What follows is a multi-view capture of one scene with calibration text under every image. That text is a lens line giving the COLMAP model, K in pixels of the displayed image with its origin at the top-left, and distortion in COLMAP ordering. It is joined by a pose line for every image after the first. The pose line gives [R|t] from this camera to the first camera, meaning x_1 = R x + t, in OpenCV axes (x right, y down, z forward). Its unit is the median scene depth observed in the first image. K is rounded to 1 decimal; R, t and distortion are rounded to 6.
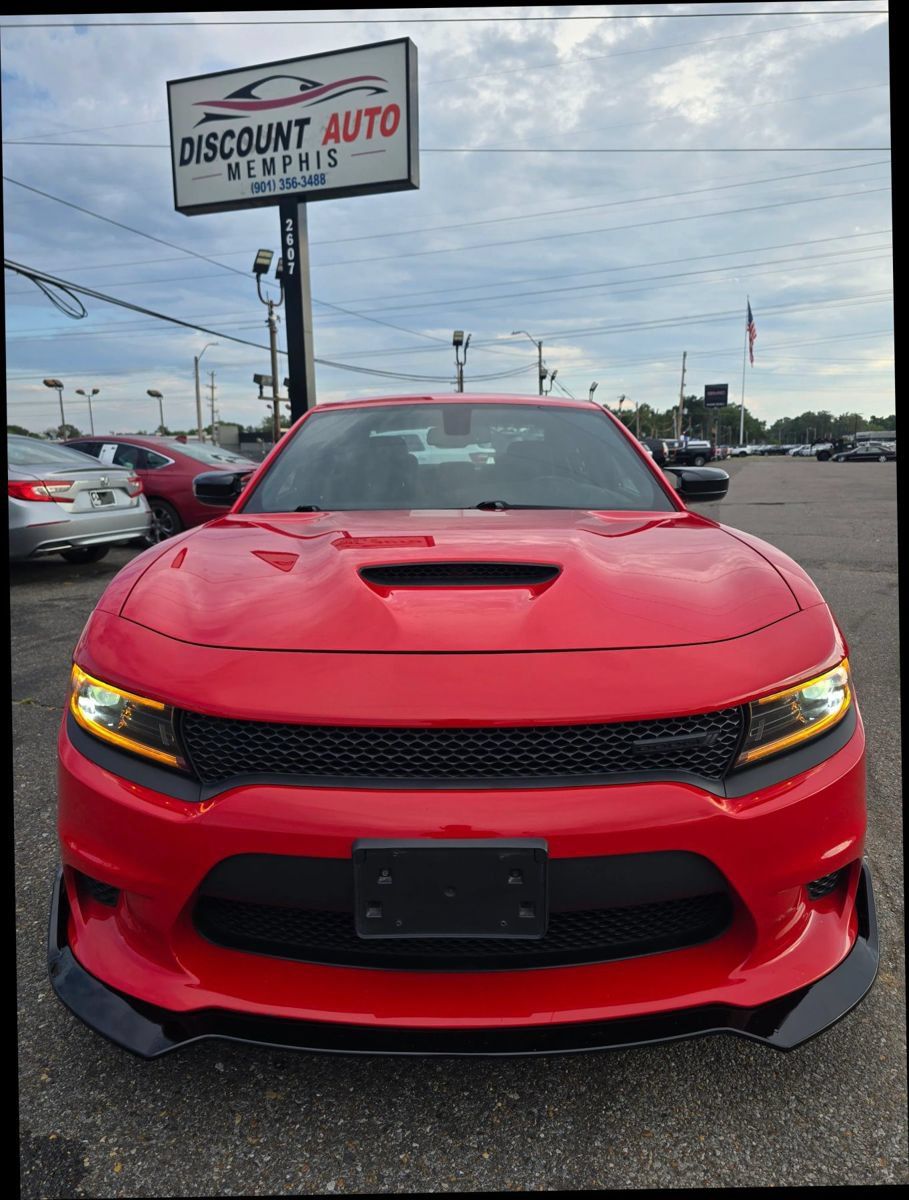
lens RADIAL K [[817.1, 0, 450.4], [0, 817.1, 601.0], [0, 0, 1]] dist [0.015760, -0.015814]
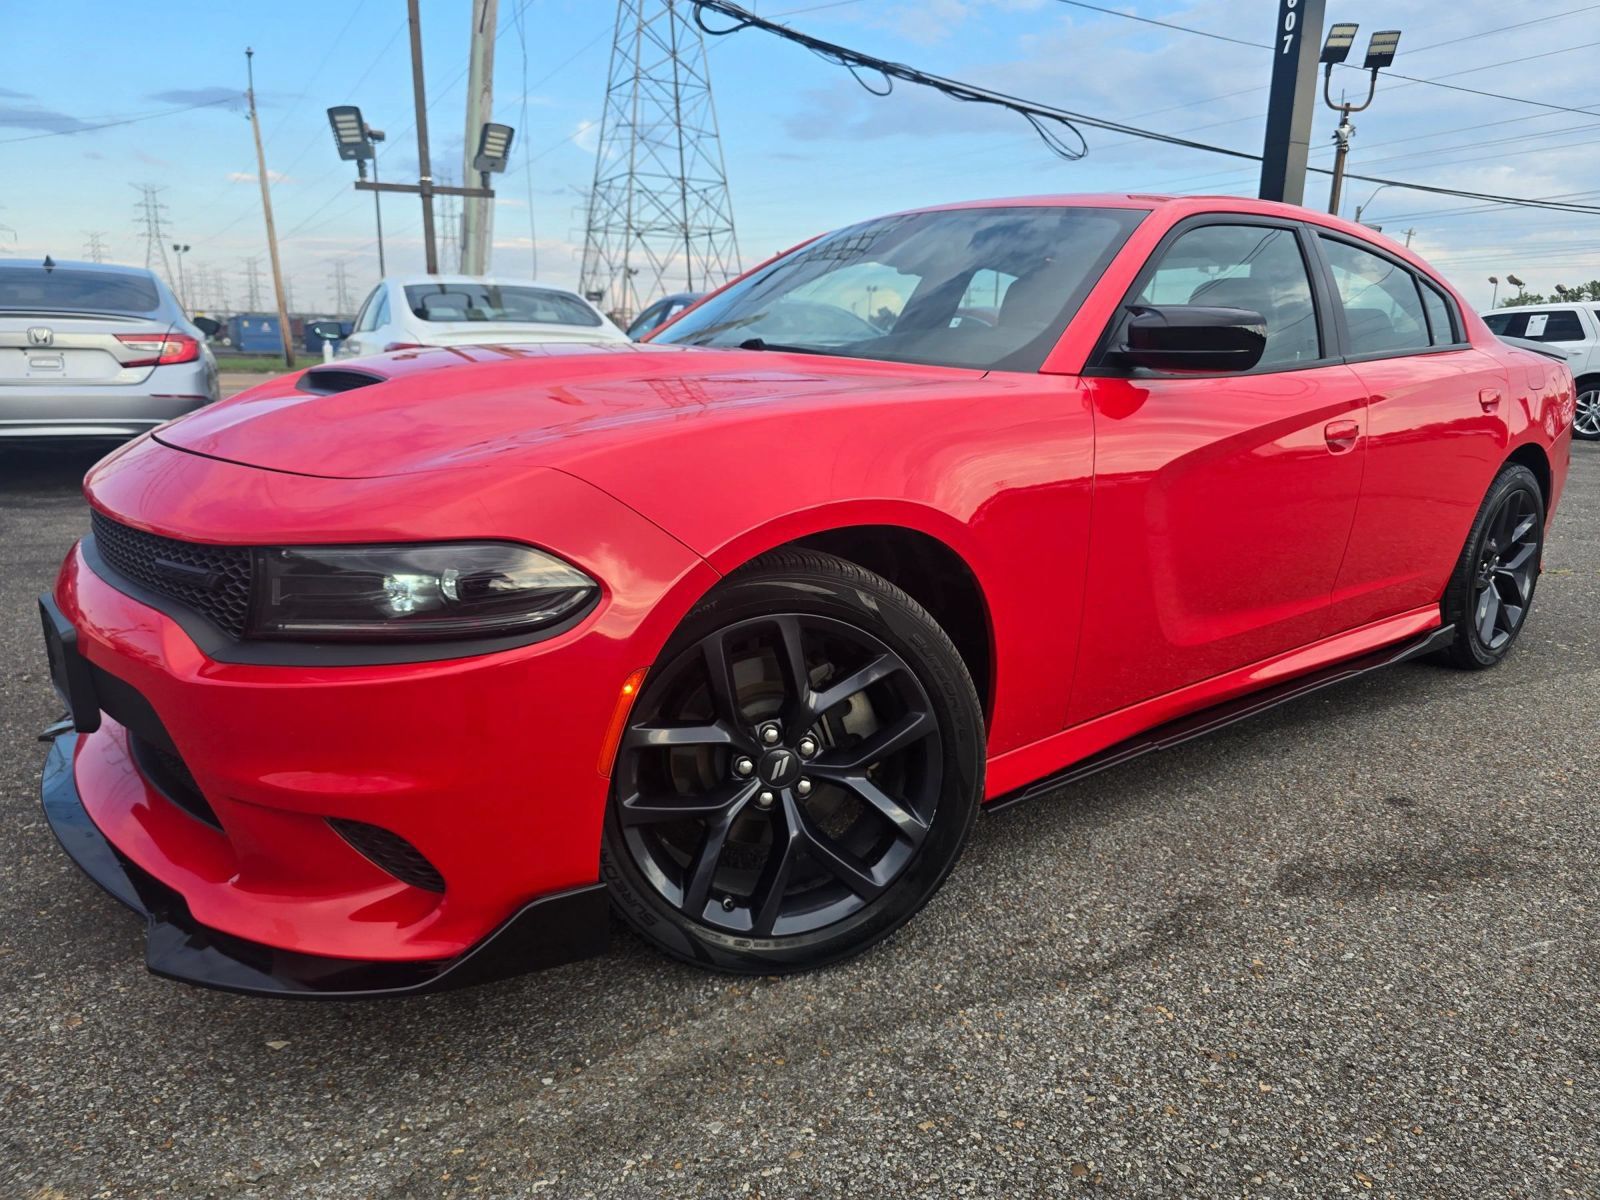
lens RADIAL K [[1088.2, 0, 796.7], [0, 1088.2, 604.4], [0, 0, 1]] dist [0.043128, -0.040366]
pose [[0.701523, 0.186629, -0.687775, 0.212226], [-0.153215, 0.982029, 0.110198, -0.009969], [0.695981, 0.028071, 0.717511, 0.123528]]
